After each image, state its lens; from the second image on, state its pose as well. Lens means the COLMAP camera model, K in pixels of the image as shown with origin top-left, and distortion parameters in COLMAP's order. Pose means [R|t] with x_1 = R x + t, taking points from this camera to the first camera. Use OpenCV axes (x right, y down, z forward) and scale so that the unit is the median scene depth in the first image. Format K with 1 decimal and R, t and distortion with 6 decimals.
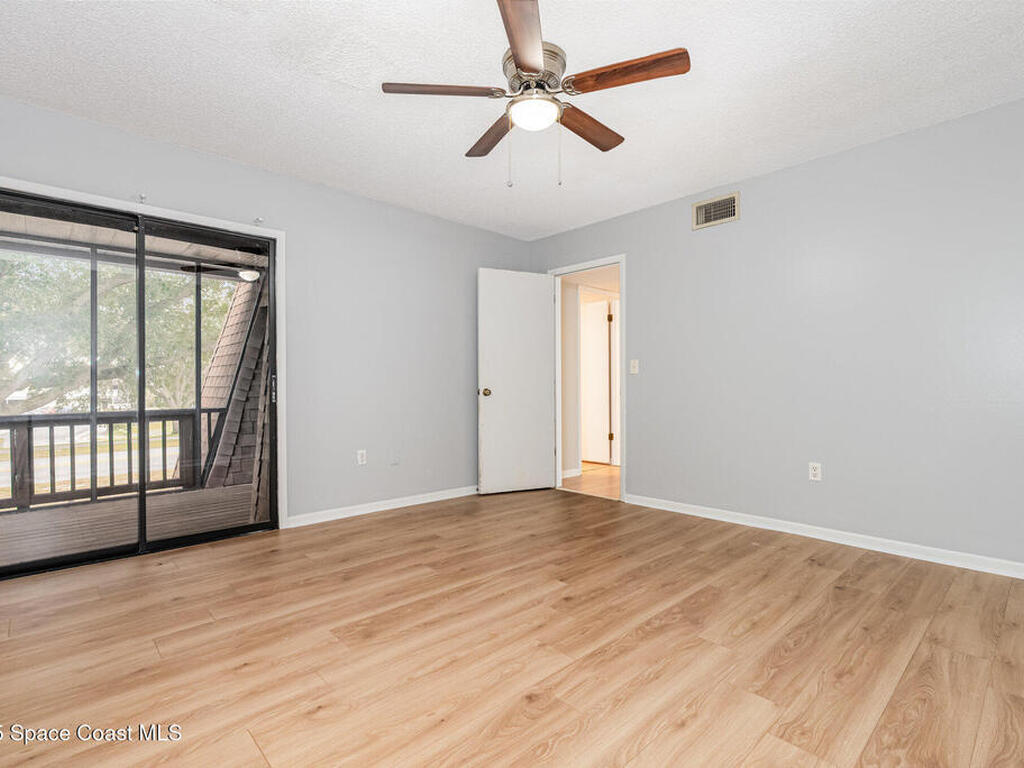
lens RADIAL K [[506.5, 0, 512.2], [0, 506.5, 386.8], [0, 0, 1]] dist [0.003098, 0.000008]
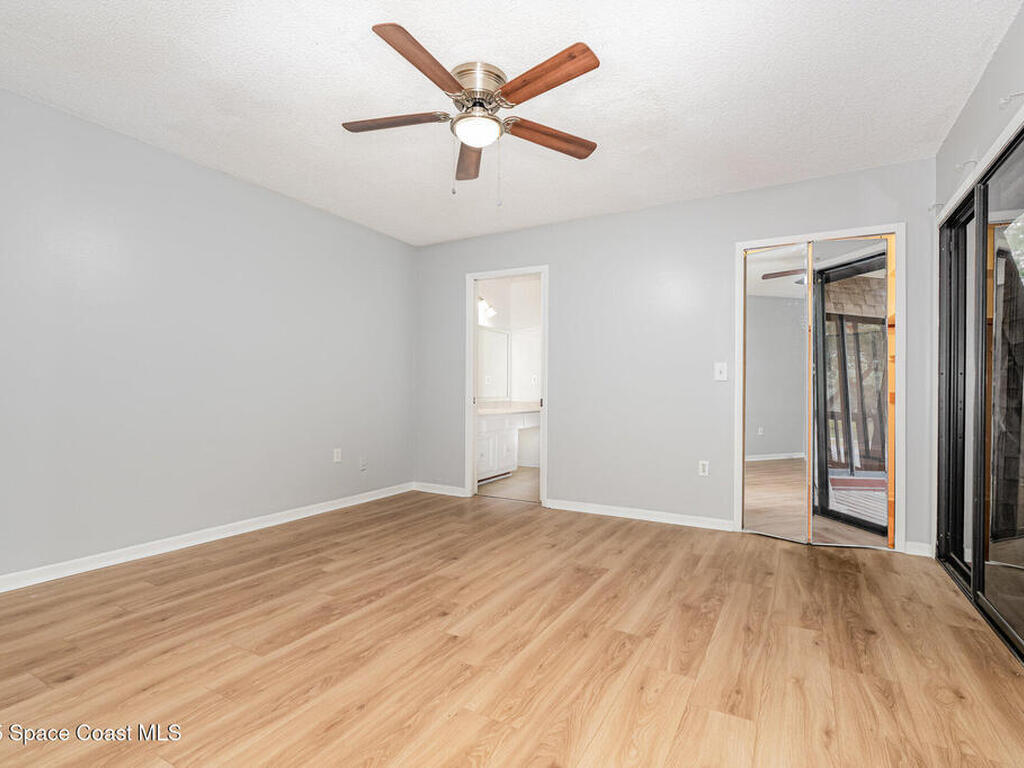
lens RADIAL K [[506.5, 0, 512.1], [0, 506.5, 385.5], [0, 0, 1]] dist [0.003098, 0.000008]
pose [[-0.953500, -0.006592, -0.301321, 0.278140], [-0.004020, 0.999950, -0.009155, -0.011176], [0.301367, -0.007518, -0.953479, 1.955530]]
